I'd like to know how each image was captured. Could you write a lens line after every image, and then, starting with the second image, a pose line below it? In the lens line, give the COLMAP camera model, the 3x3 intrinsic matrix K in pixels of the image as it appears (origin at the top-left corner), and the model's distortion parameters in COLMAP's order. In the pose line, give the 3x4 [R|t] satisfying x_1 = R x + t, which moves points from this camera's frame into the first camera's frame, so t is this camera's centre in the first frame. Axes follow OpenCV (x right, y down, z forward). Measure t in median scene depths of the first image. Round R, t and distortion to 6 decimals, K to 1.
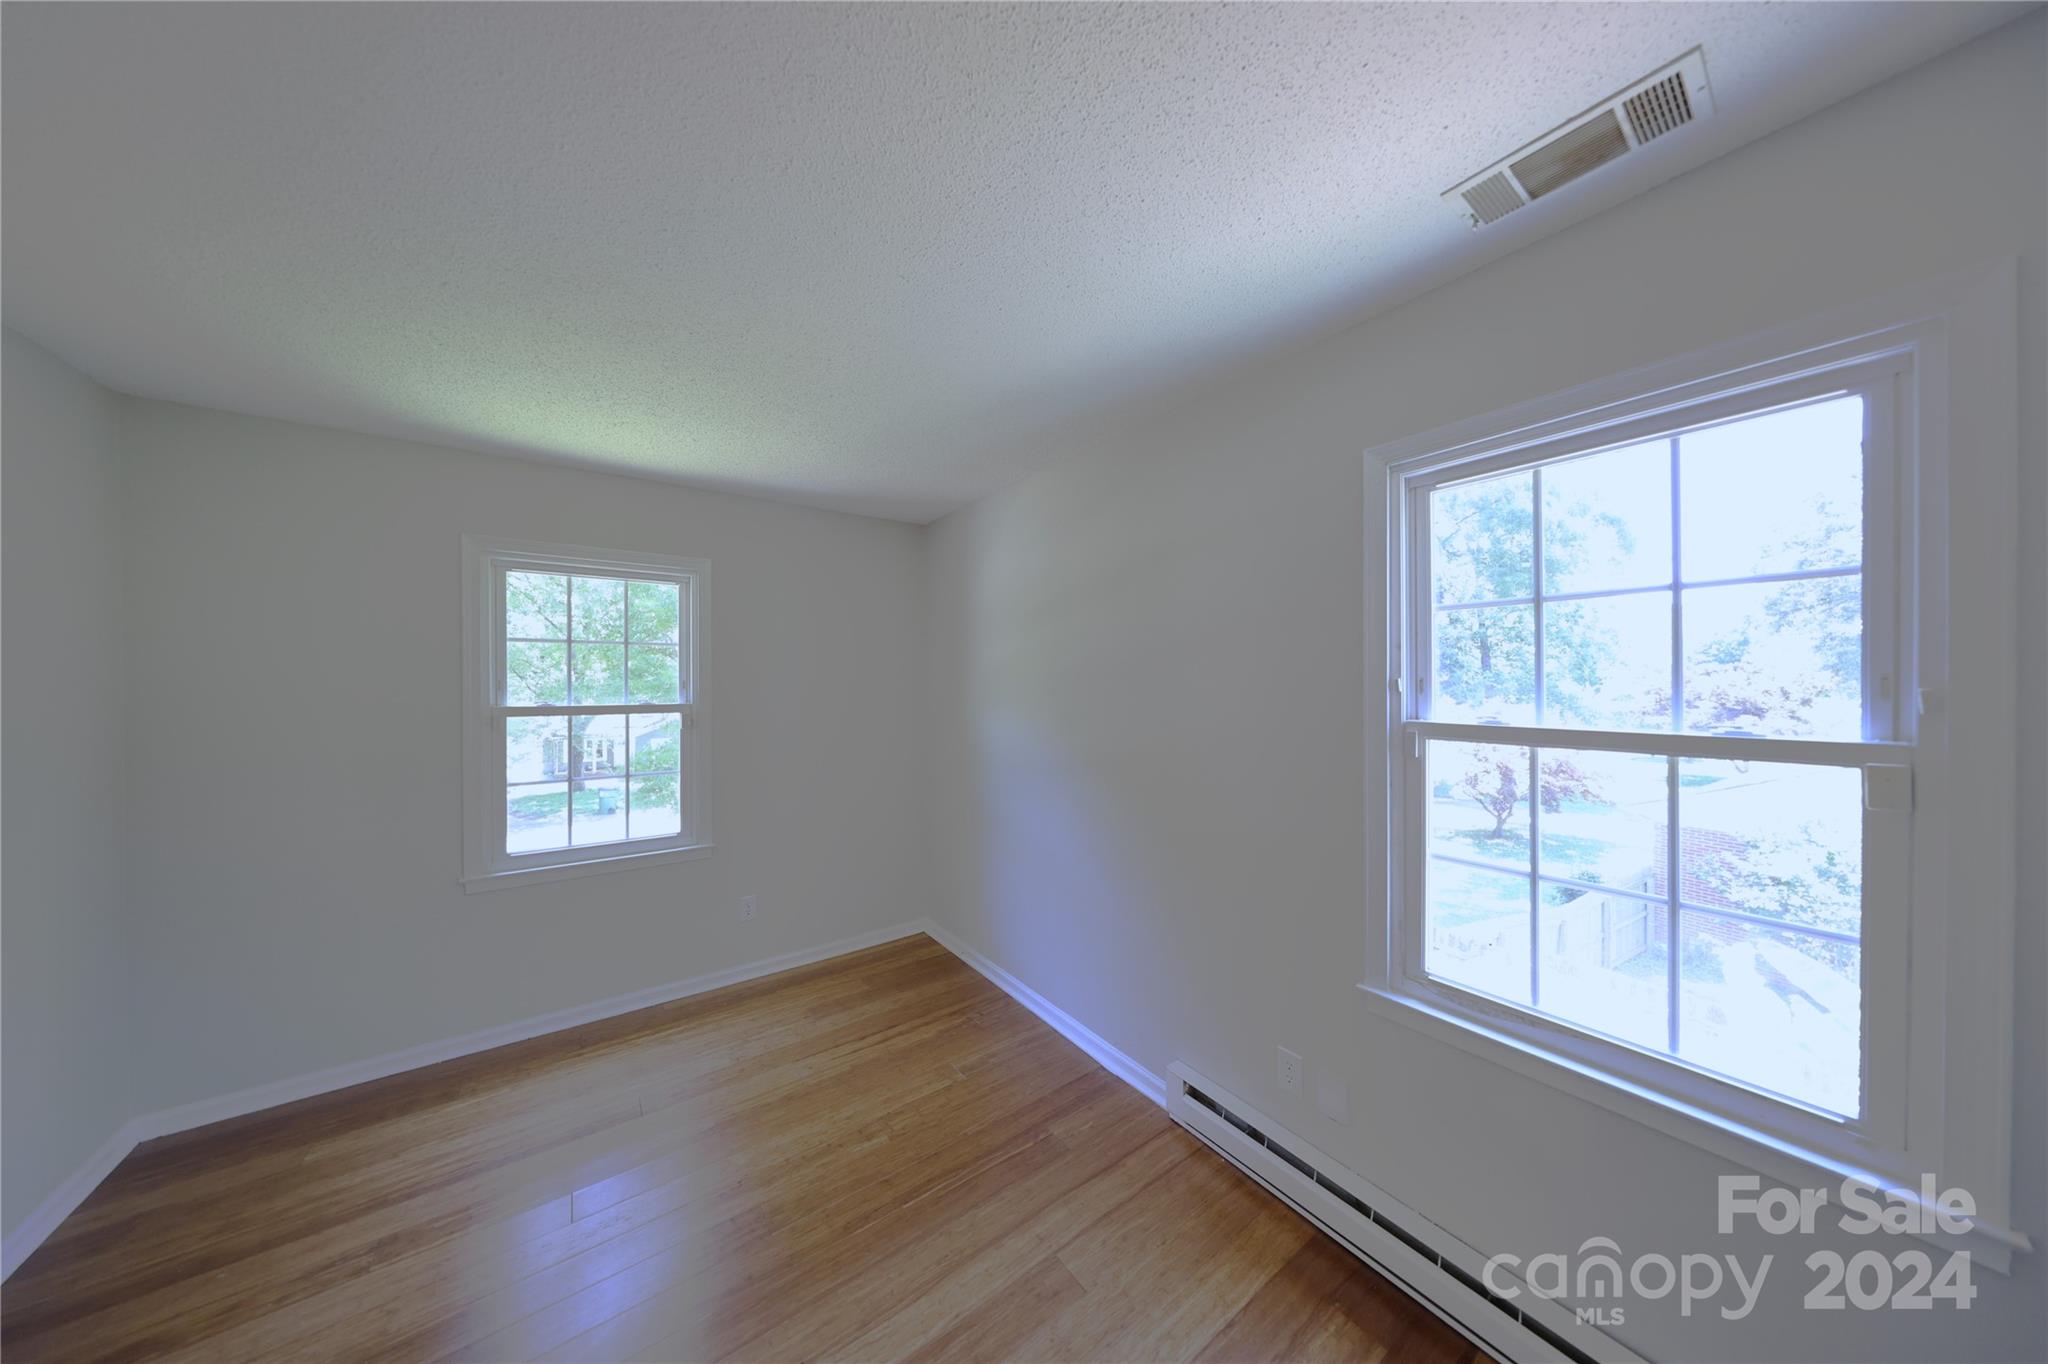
lens RADIAL K [[588.0, 0, 1032.8], [0, 588.0, 687.6], [0, 0, 1]] dist [-0.002499, 0.000074]
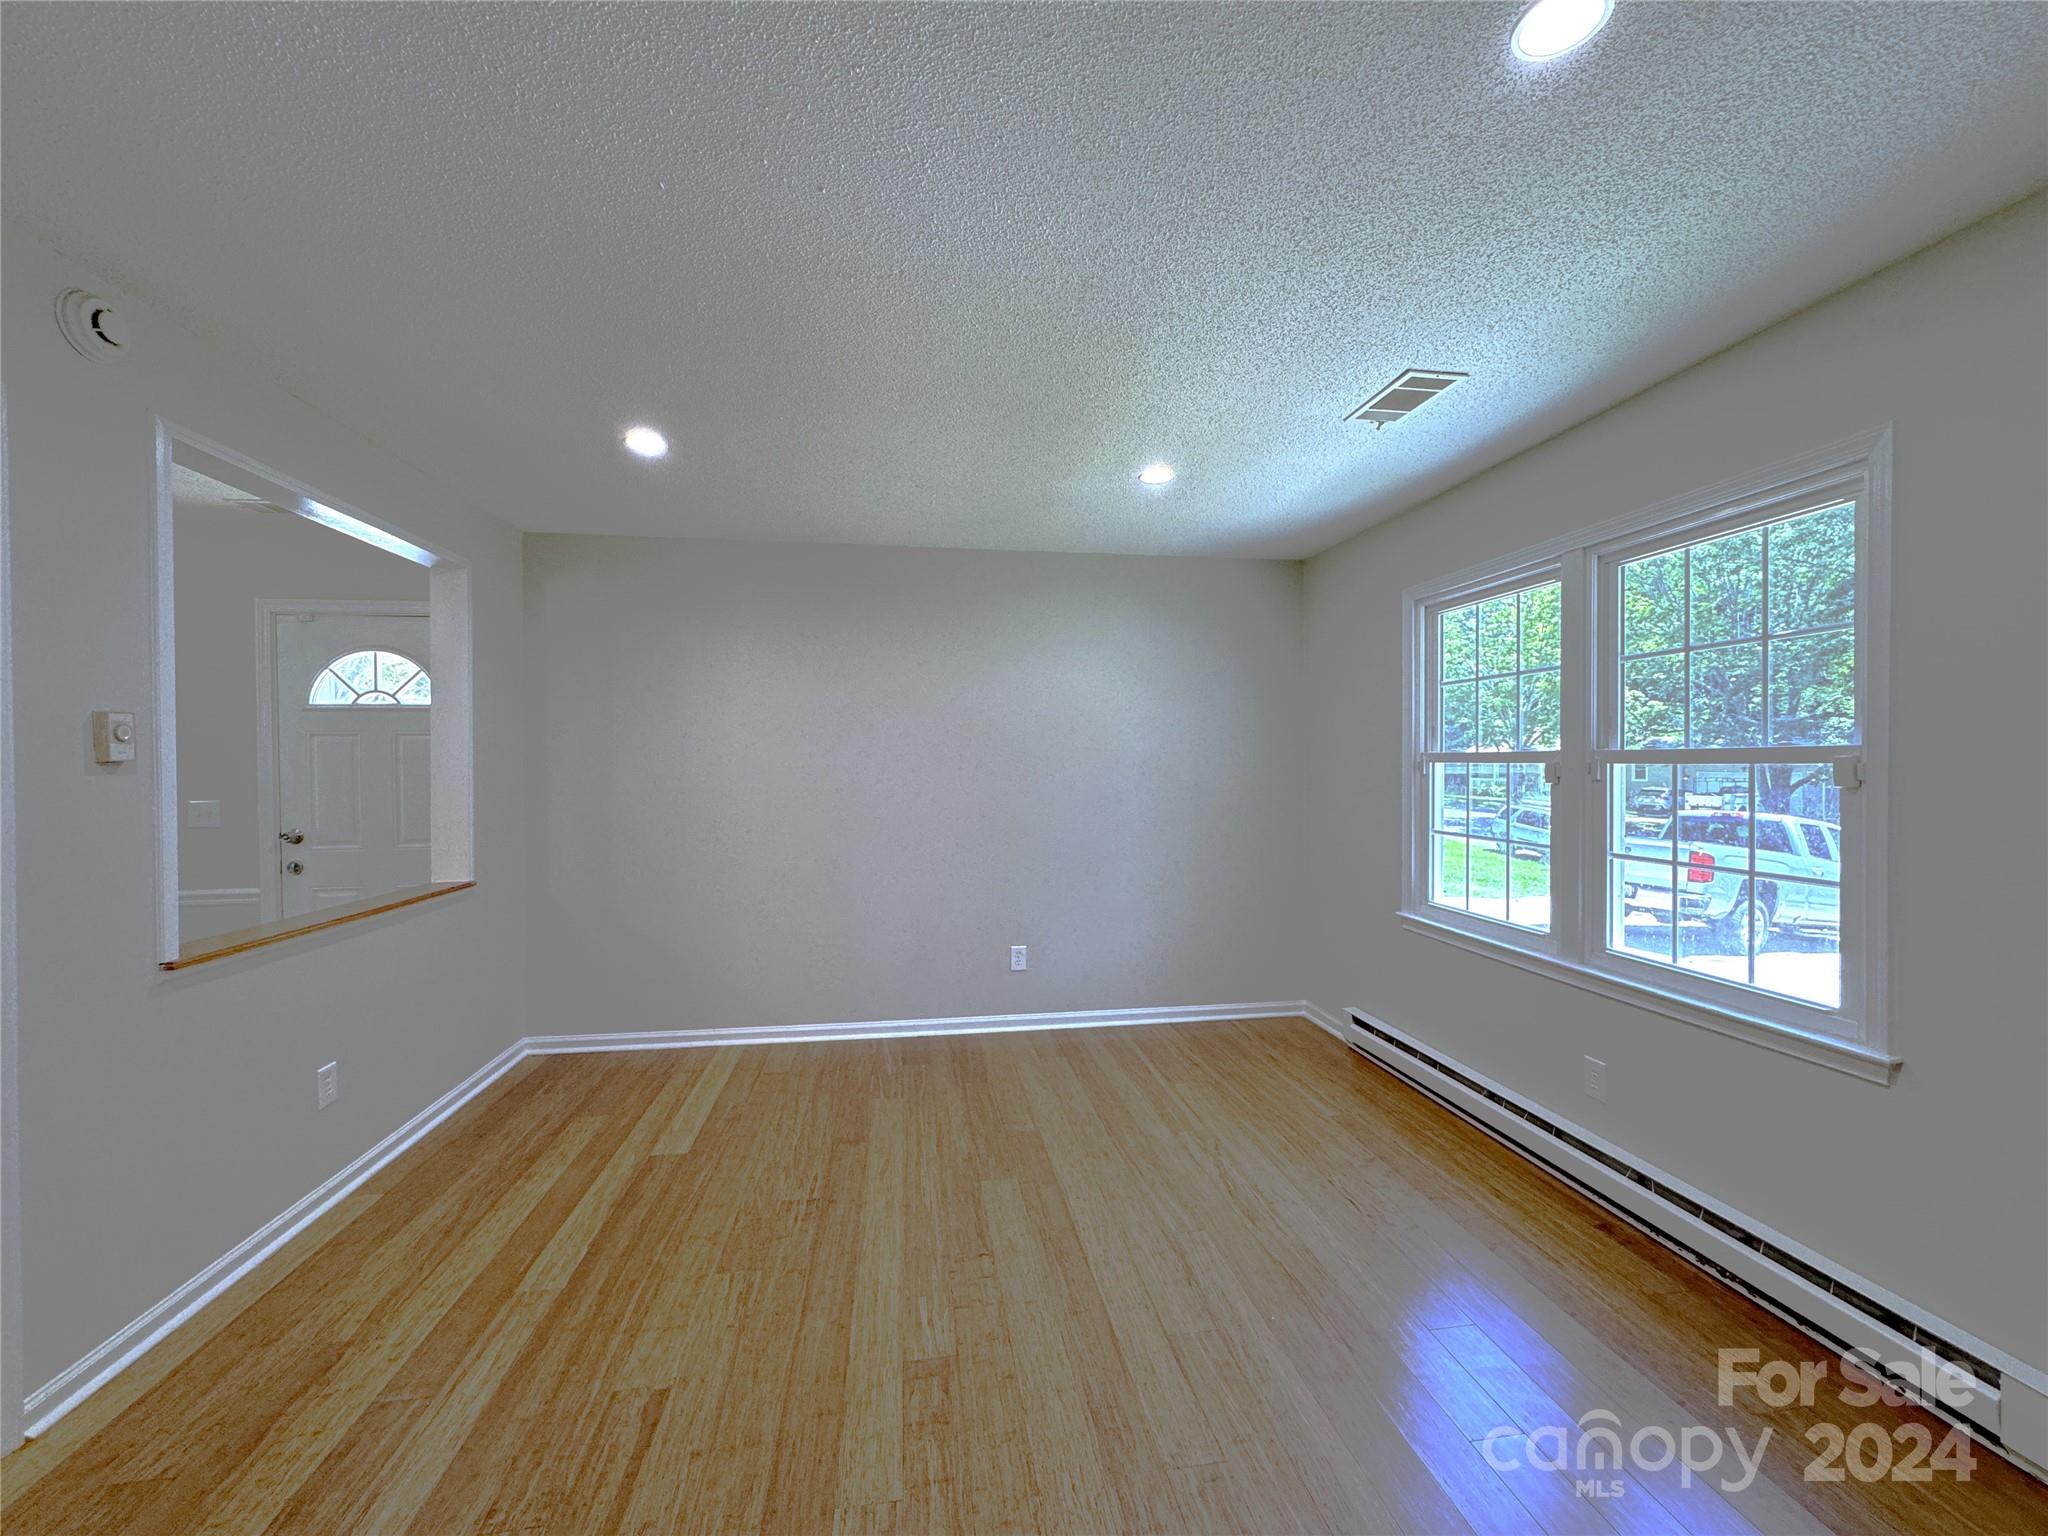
lens RADIAL K [[834.5, 0, 1029.0], [0, 834.5, 774.1], [0, 0, 1]] dist [-0.002544, -0.000154]
pose [[0.877201, 0.016661, -0.479834, 0.772623], [-0.018331, 0.999831, 0.001205, 0.128939], [0.479774, 0.007739, 0.877358, -1.597140]]
